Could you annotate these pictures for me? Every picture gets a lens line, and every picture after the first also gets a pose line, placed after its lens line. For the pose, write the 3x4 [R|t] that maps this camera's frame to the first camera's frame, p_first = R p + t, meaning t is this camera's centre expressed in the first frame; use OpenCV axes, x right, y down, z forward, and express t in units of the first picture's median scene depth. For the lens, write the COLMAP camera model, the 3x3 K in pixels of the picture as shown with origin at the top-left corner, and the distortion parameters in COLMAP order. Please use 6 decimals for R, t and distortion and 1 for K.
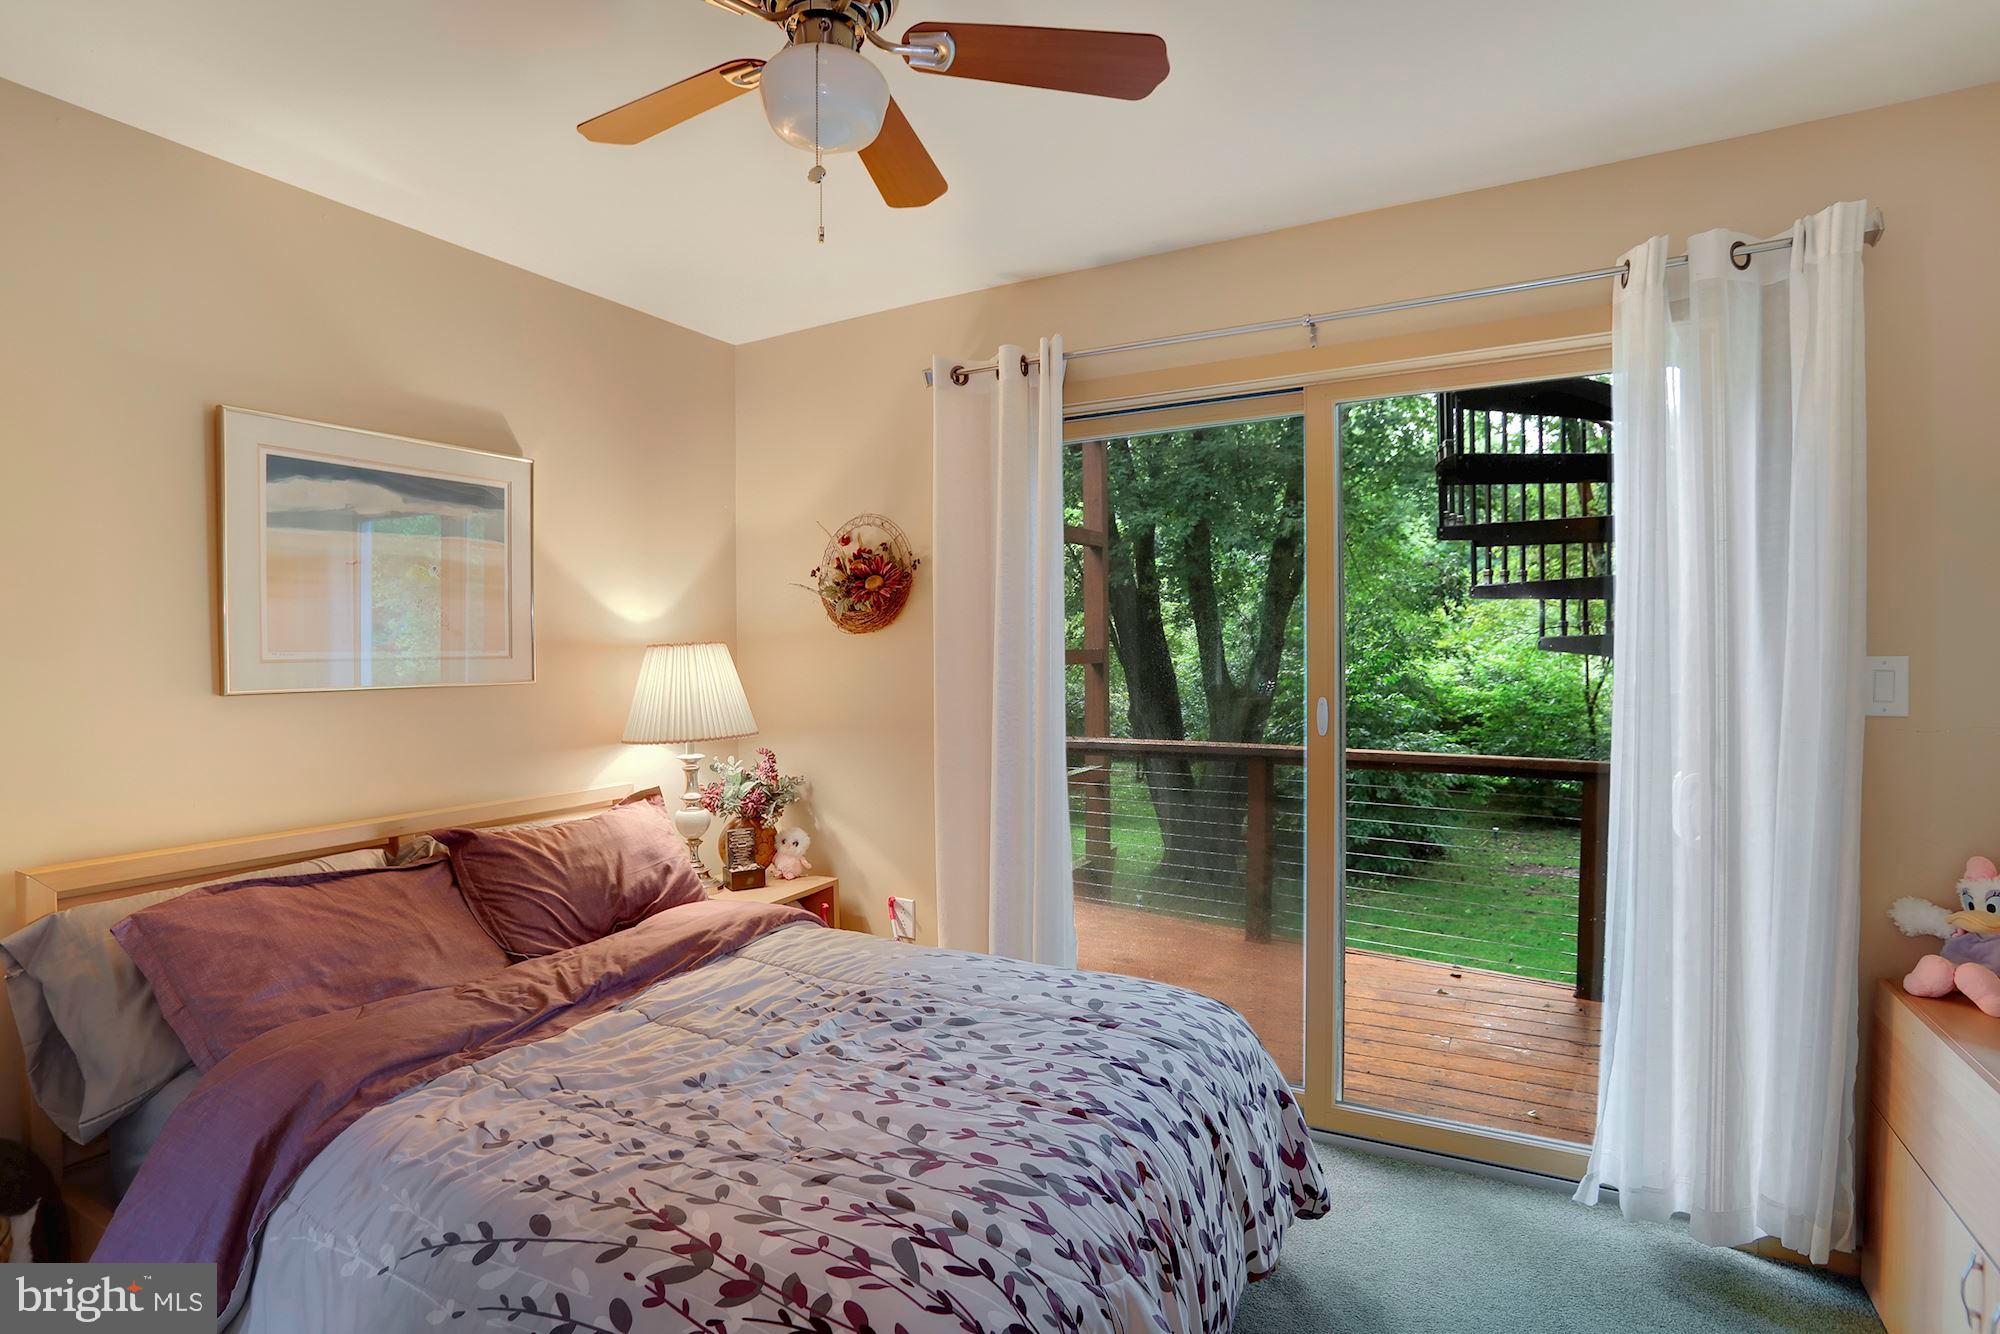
lens RADIAL K [[985.7, 0, 1000.0], [0, 985.7, 667.0], [0, 0, 1]] dist [-0.081943, 0.029090]
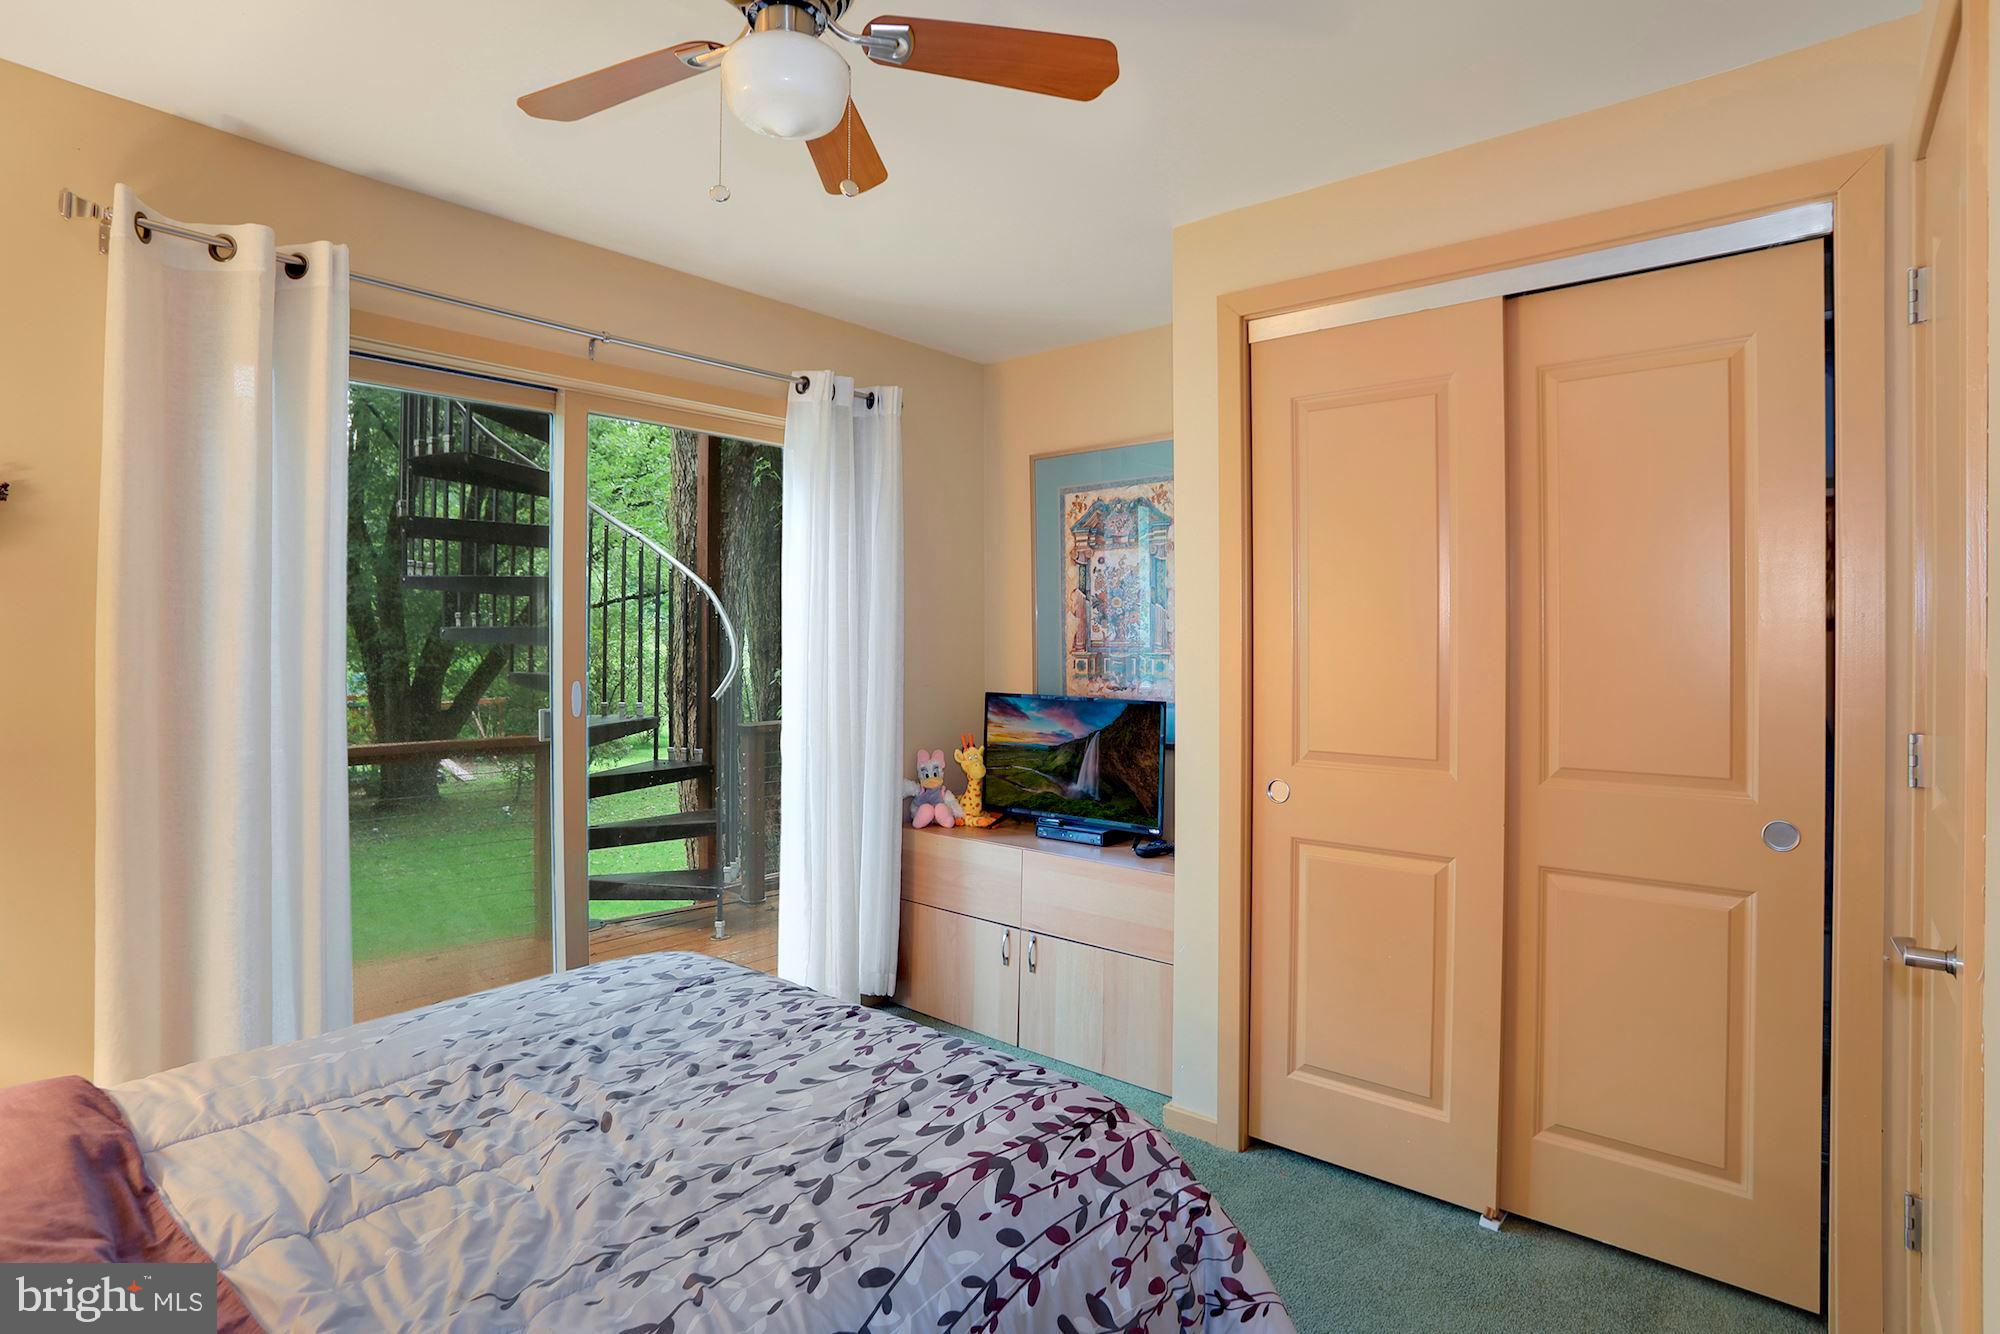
lens RADIAL K [[996.0, 0, 978.7], [0, 996.0, 662.0], [0, 0, 1]] dist [-0.077260, 0.031556]
pose [[0.198150, -0.015083, 0.980056, -1.145105], [0.010017, 0.999861, 0.013363, -0.002386], [-0.980120, 0.007170, 0.198274, 0.610658]]
